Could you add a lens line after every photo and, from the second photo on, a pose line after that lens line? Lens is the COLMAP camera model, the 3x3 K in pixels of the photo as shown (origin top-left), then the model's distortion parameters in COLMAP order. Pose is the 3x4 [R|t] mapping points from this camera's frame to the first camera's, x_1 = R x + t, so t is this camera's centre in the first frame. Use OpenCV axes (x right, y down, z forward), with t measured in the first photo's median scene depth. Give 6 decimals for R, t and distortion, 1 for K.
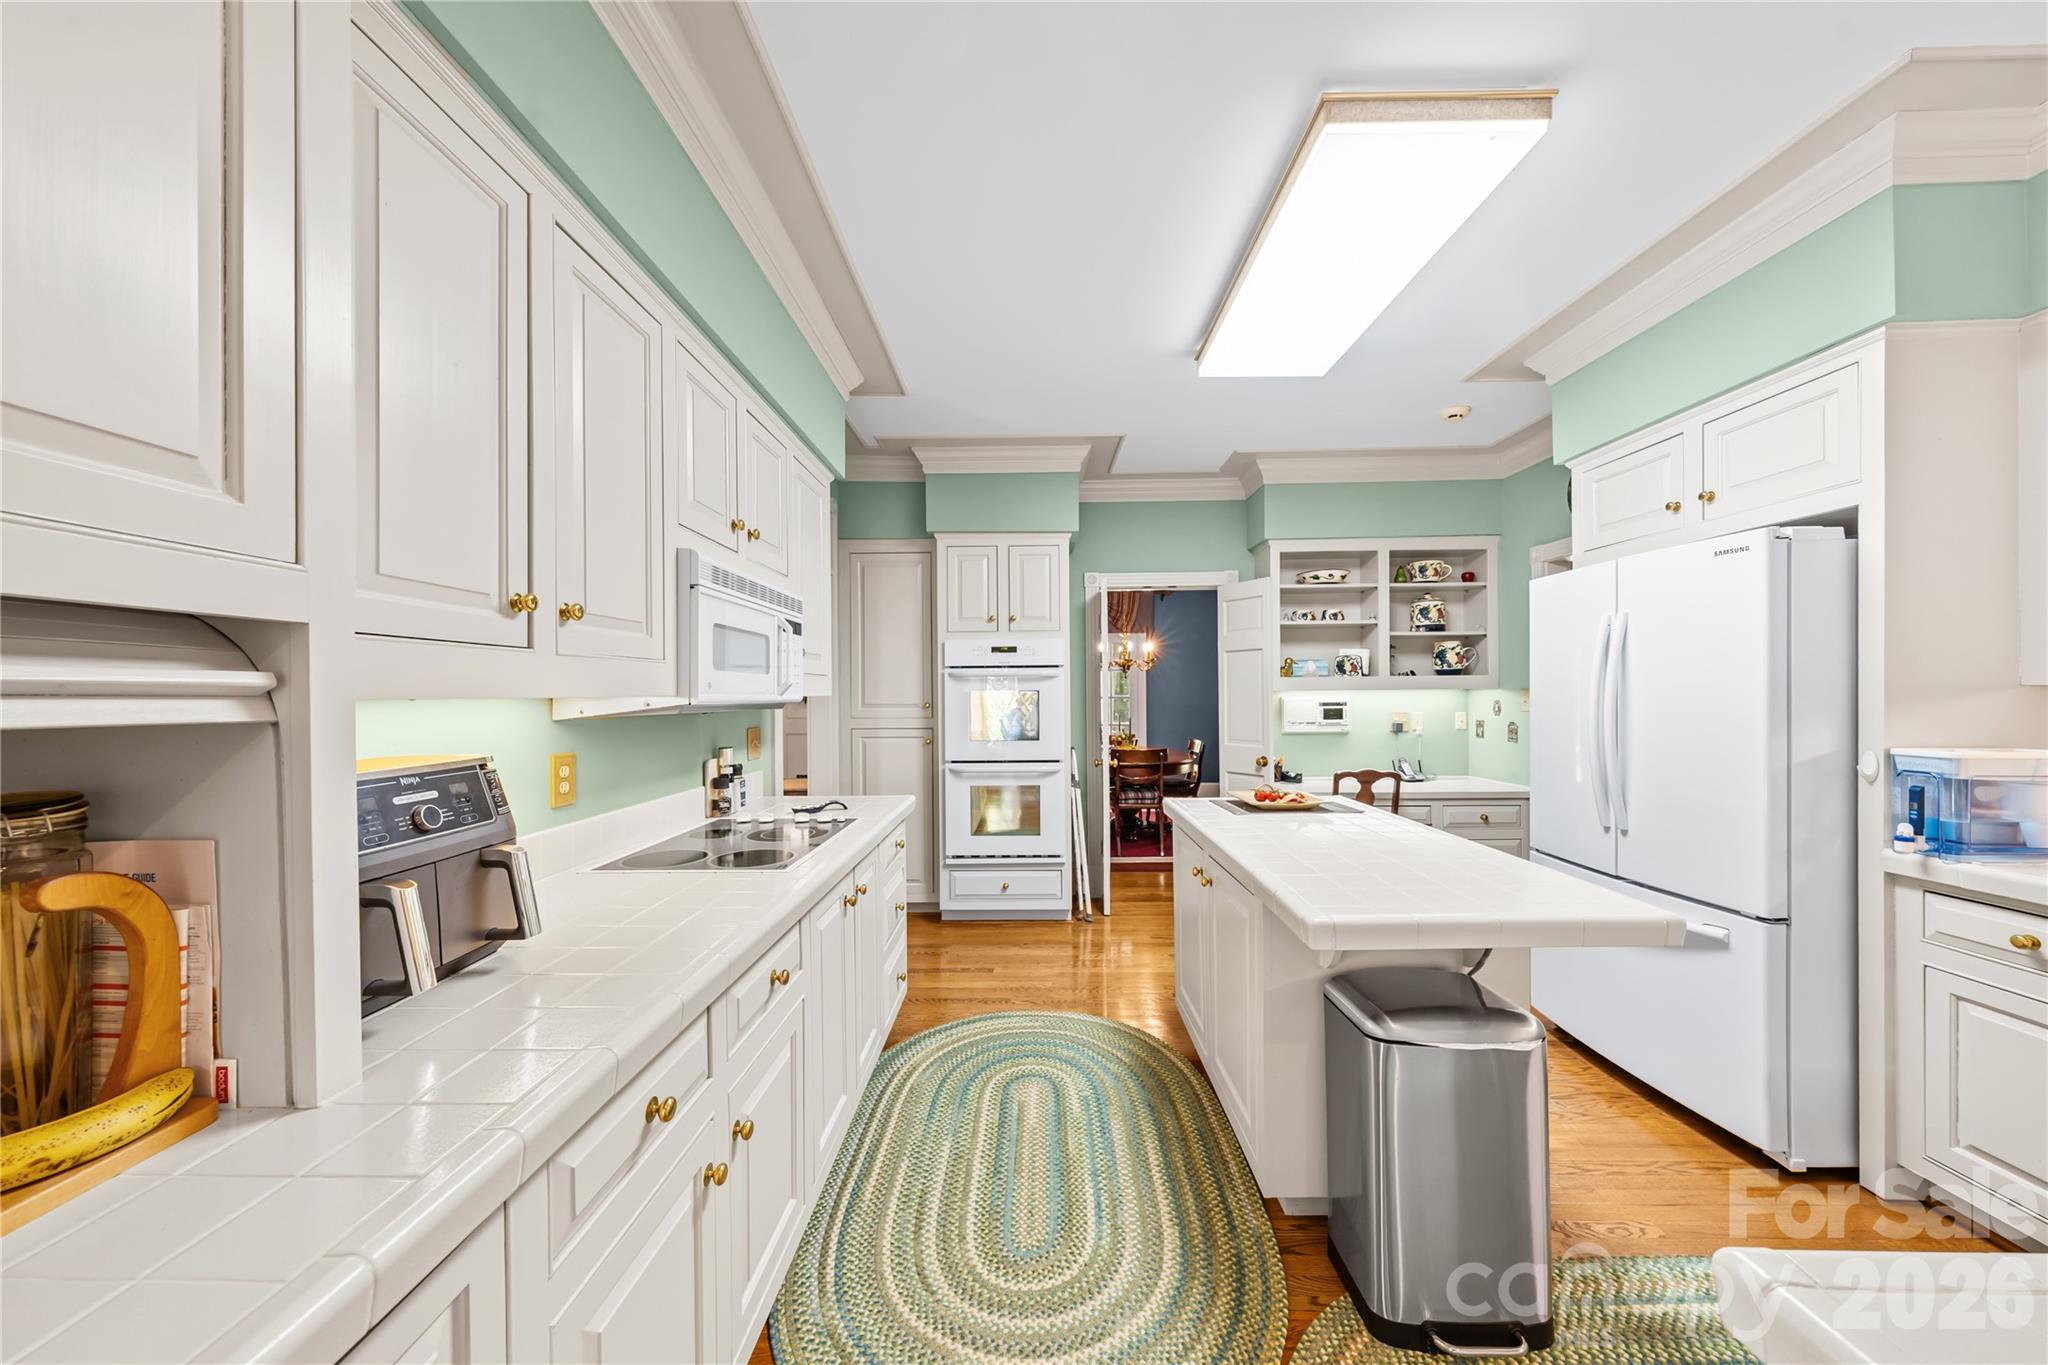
lens RADIAL K [[706.7, 0, 1021.7], [0, 706.7, 689.4], [0, 0, 1]] dist [-0.000870, 0.000054]
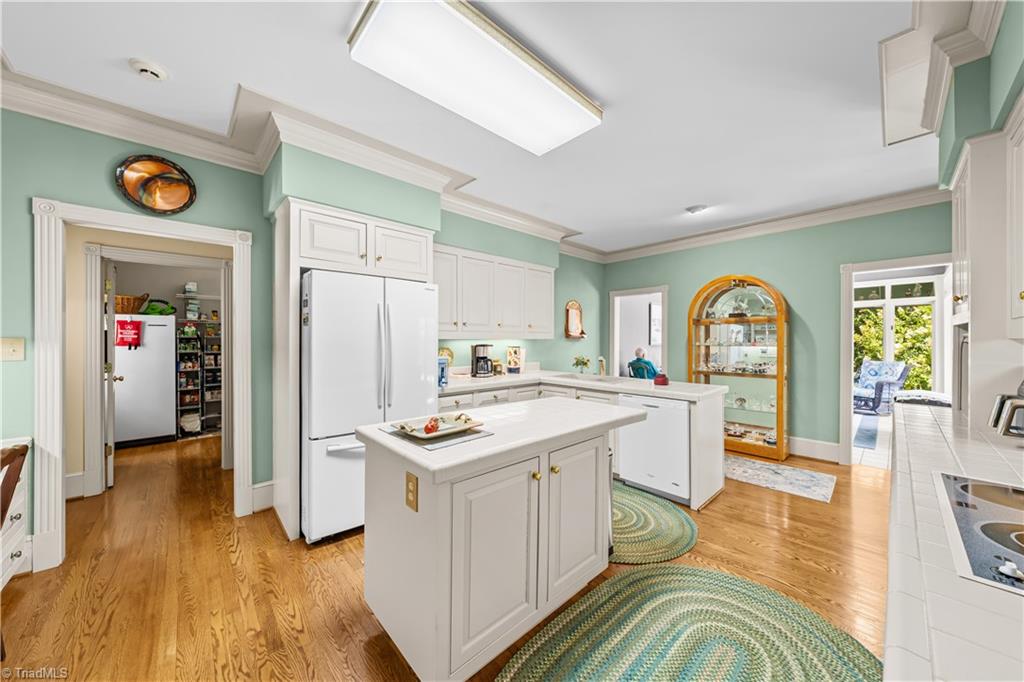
lens RADIAL K [[353.4, 0, 512.0], [0, 353.4, 341.0], [0, 0, 1]] dist [-0.001856, -0.000143]
pose [[-0.690566, 0.002583, 0.723264, -0.109184], [-0.001302, 0.999988, -0.004814, 0.005732], [-0.723268, -0.004266, -0.690554, 0.854589]]
